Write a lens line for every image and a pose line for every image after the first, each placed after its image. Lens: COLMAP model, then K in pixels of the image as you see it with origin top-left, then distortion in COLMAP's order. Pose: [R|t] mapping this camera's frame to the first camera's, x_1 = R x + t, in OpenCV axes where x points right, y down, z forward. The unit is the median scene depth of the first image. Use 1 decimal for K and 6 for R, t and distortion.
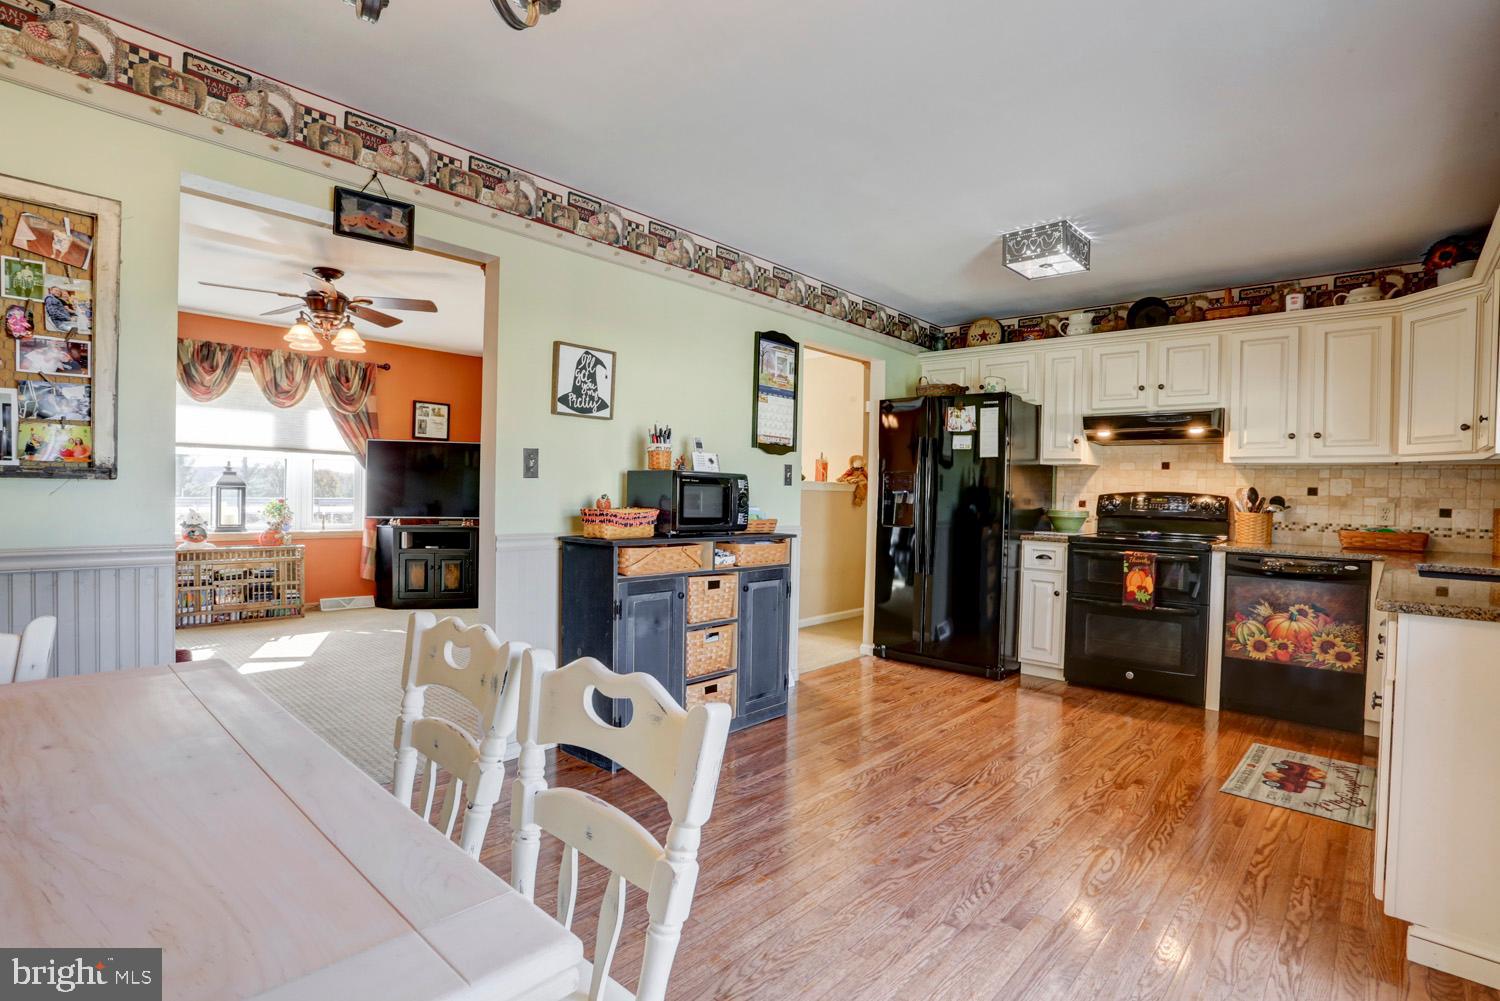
lens RADIAL K [[731.1, 0, 746.0], [0, 731.1, 502.1], [0, 0, 1]] dist [-0.074720, 0.033681]
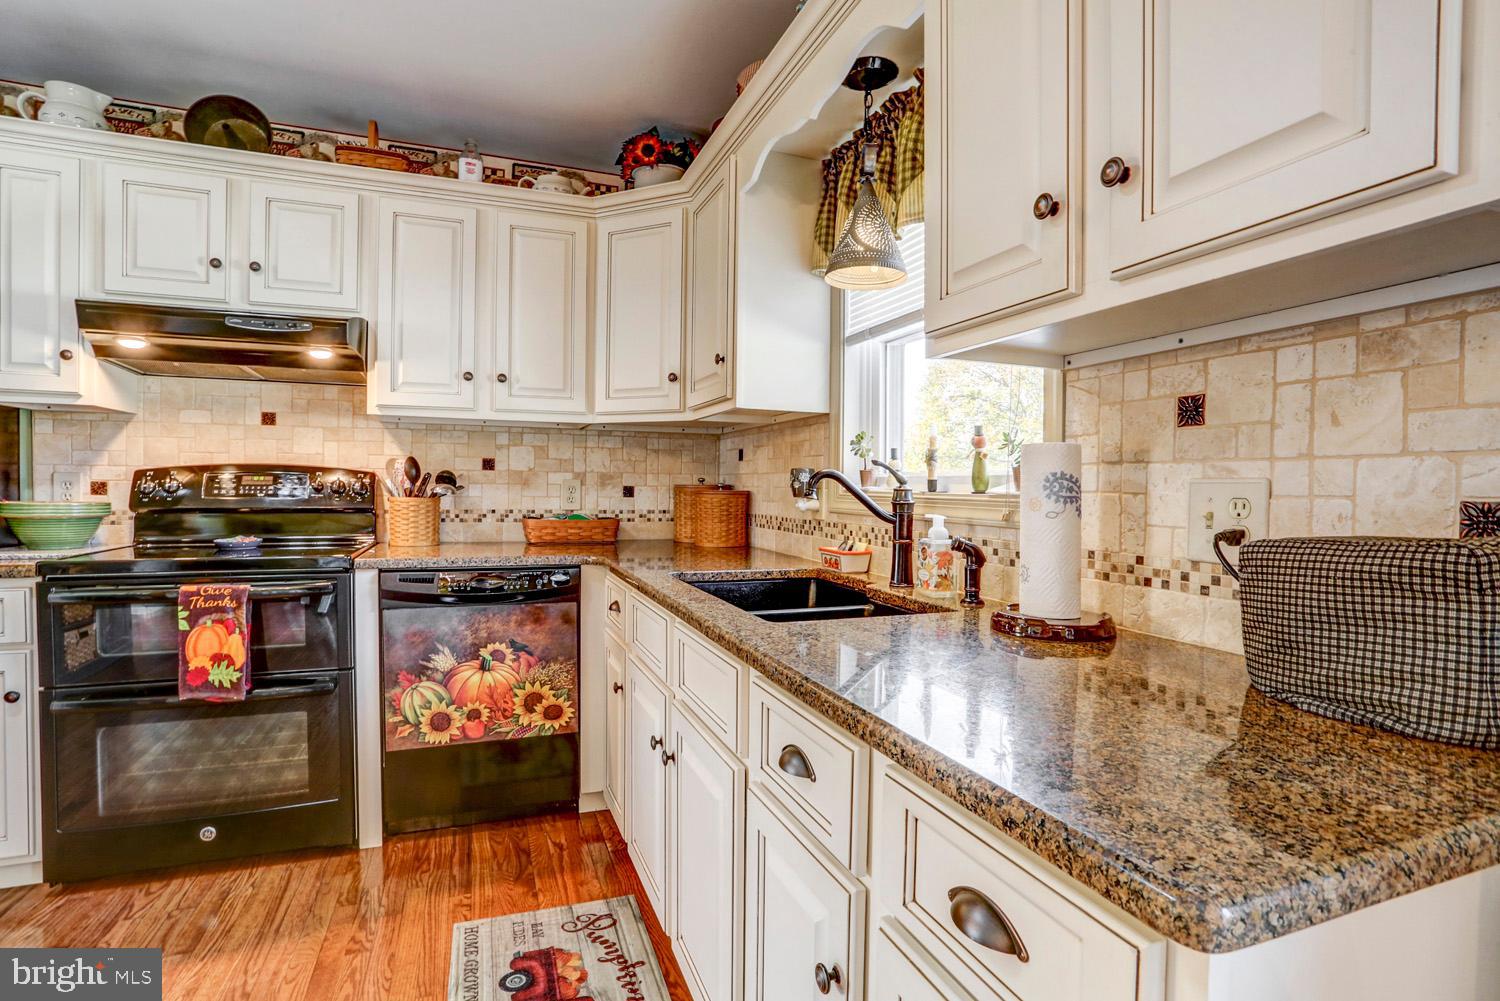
lens RADIAL K [[731.1, 0, 746.0], [0, 731.1, 502.1], [0, 0, 1]] dist [-0.074720, 0.033681]
pose [[0.450644, -0.034701, 0.892029, 0.282221], [0.011252, 0.999386, 0.033192, 0.001321], [-0.892633, -0.004921, 0.450758, 0.455157]]
